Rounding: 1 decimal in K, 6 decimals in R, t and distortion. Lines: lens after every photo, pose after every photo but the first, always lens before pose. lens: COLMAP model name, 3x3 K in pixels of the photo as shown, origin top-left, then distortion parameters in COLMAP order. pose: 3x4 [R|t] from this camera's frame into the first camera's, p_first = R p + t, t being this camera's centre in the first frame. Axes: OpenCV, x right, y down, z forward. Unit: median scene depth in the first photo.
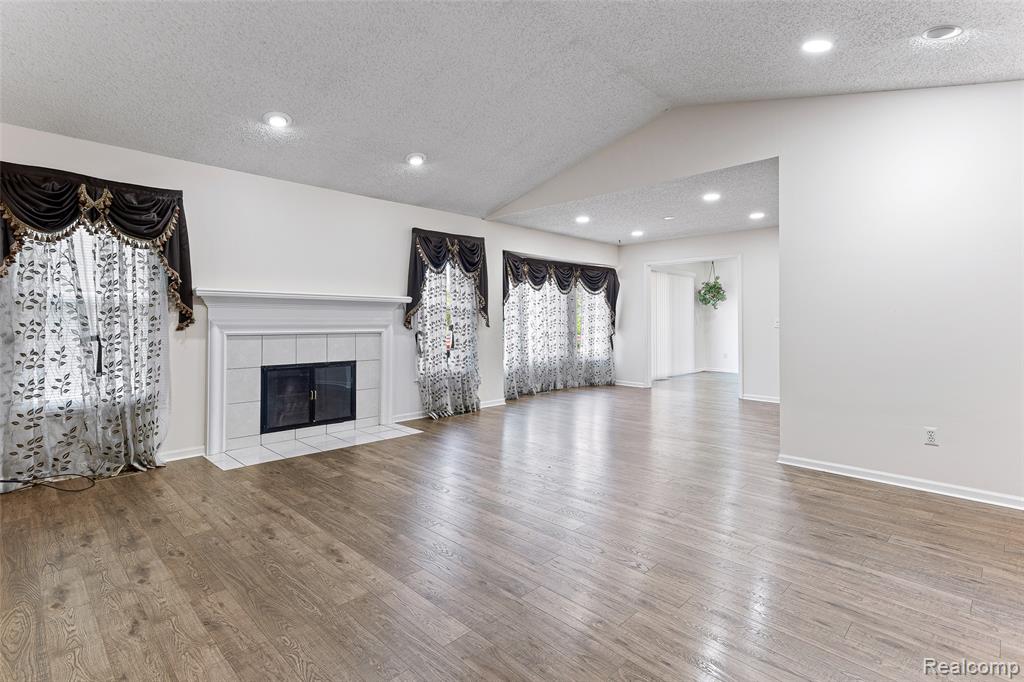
lens RADIAL K [[486.2, 0, 515.6], [0, 486.2, 332.5], [0, 0, 1]] dist [-0.001253, 0.000106]
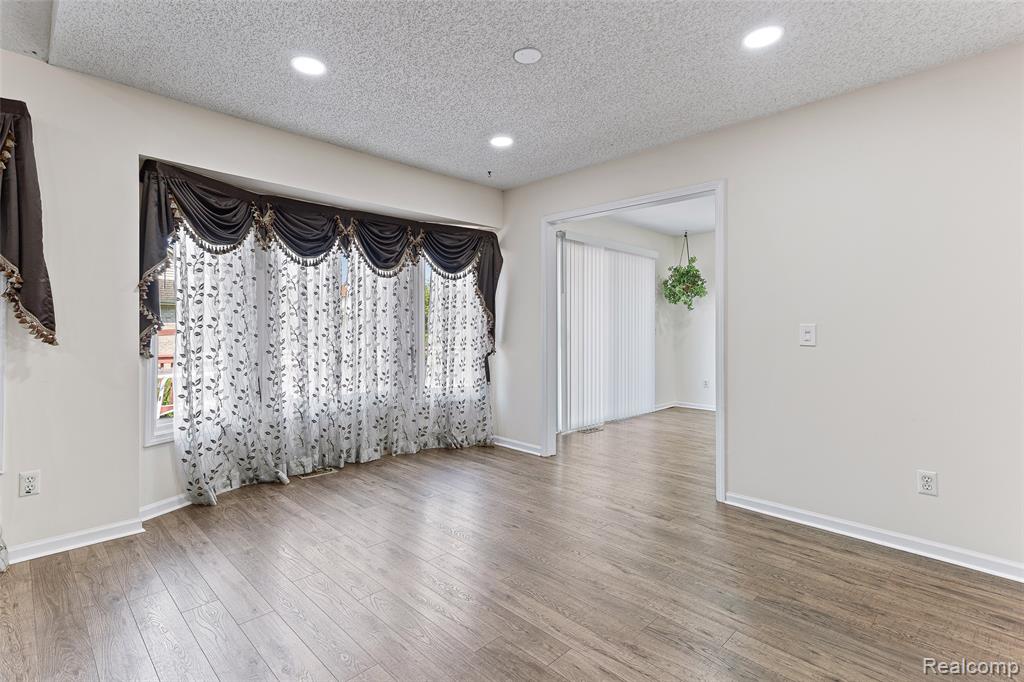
lens RADIAL K [[486.2, 0, 508.3], [0, 486.2, 337.6], [0, 0, 1]] dist [-0.001253, 0.000106]
pose [[0.999967, 0.005620, -0.005781, 0.225416], [-0.005614, 0.999984, 0.000983, -0.014404], [0.005786, -0.000950, 0.999983, 0.462422]]
